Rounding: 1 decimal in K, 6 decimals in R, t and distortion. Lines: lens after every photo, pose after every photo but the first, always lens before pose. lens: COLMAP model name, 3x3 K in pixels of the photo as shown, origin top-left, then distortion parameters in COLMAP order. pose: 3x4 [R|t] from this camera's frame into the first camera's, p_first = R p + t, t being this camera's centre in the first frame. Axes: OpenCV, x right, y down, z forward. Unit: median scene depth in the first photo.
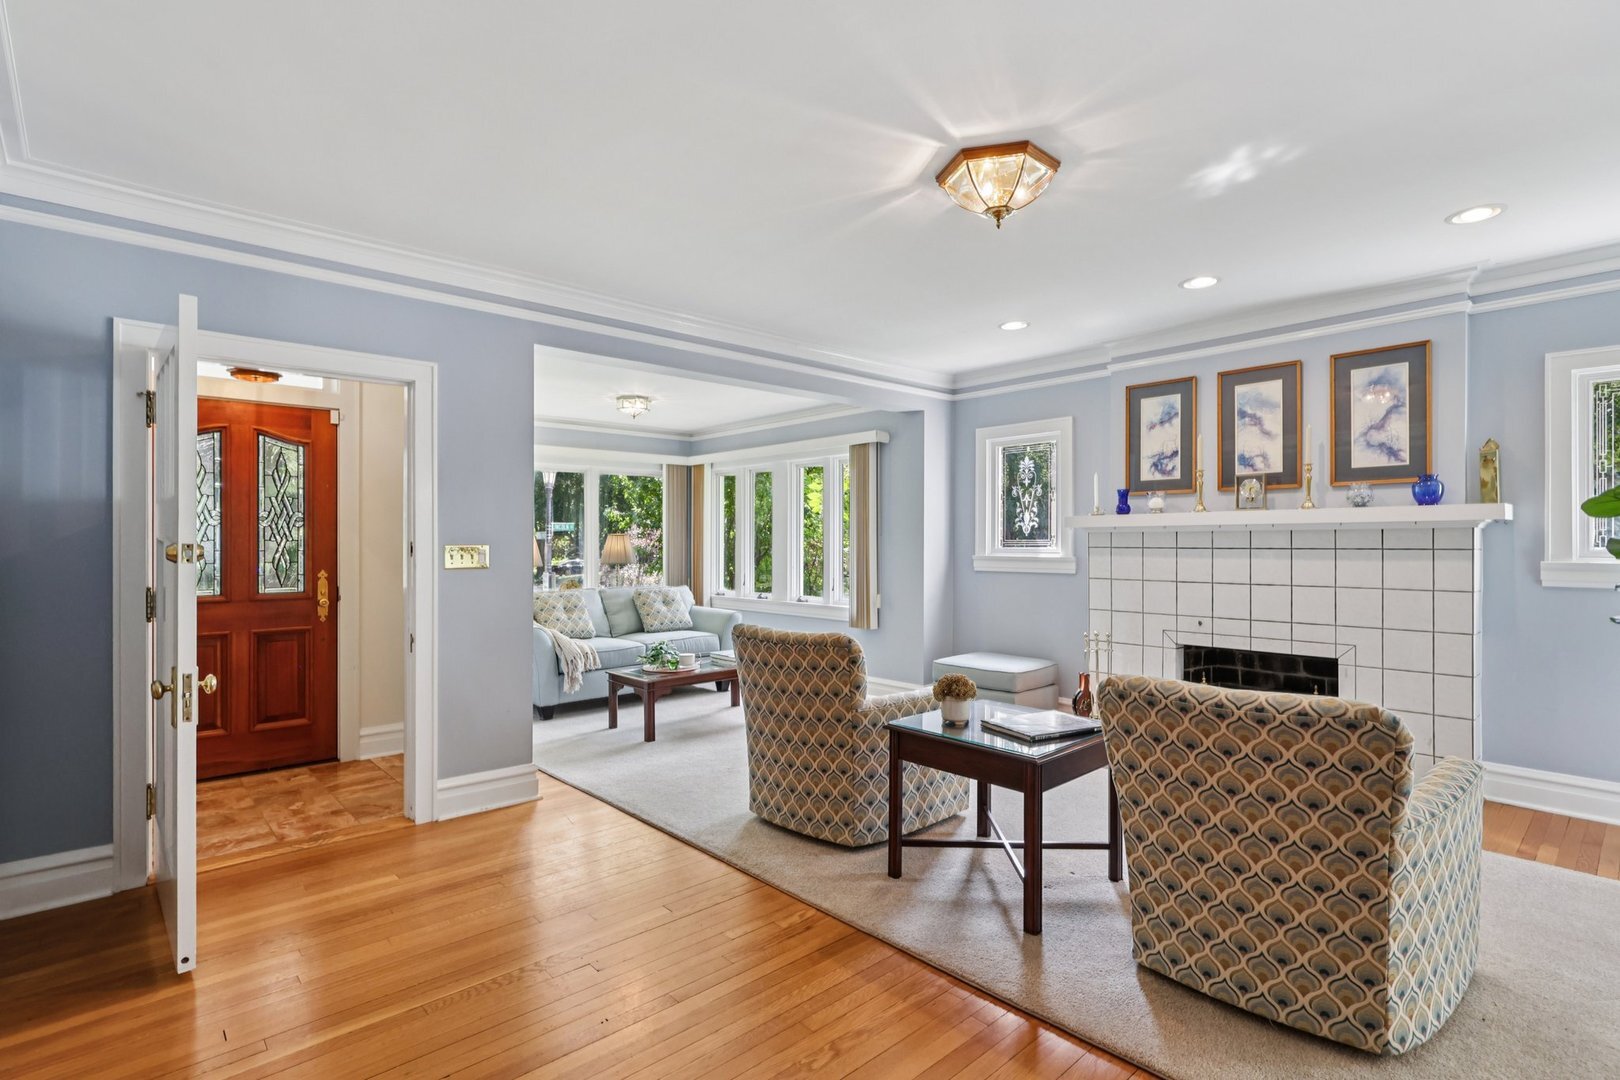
lens RADIAL K [[774.6, 0, 787.3], [0, 774.6, 537.3], [0, 0, 1]] dist [0.000863, -0.000124]
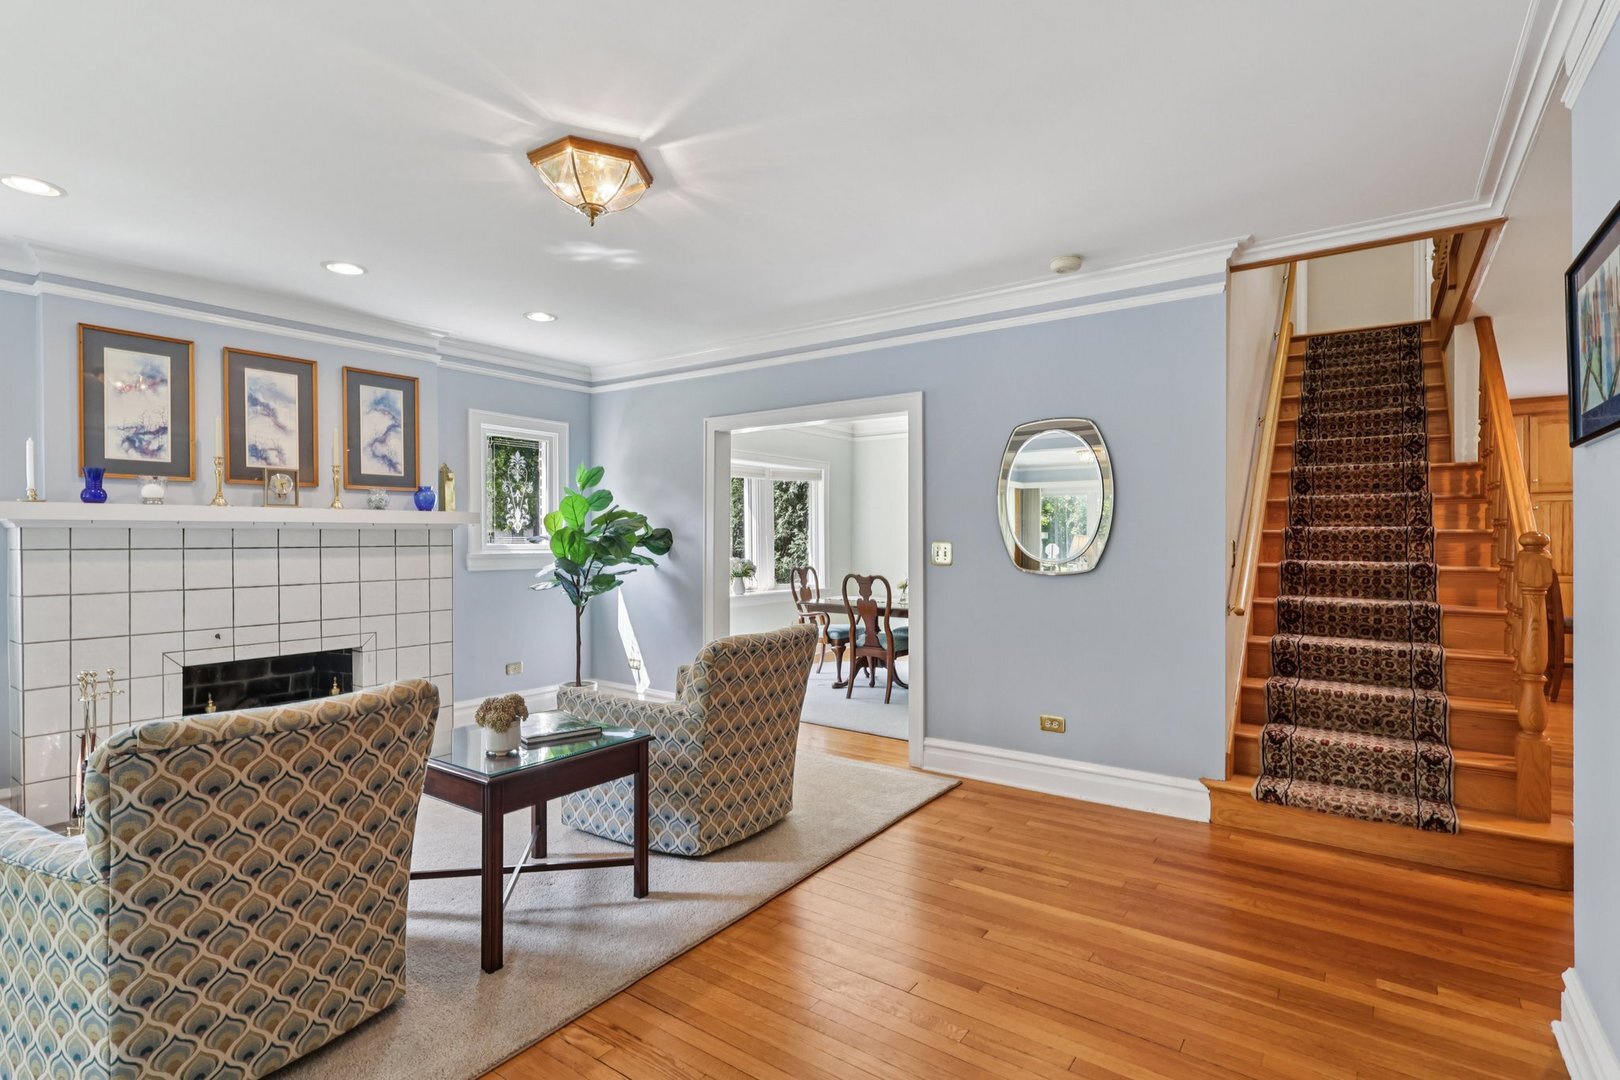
lens RADIAL K [[774.6, 0, 817.1], [0, 774.6, 536.9], [0, 0, 1]] dist [0.000863, -0.000124]
pose [[-0.214535, 0.001868, 0.976715, -0.456366], [-0.003093, 0.999992, -0.002592, 0.001587], [-0.976711, -0.003577, -0.214527, 0.558011]]
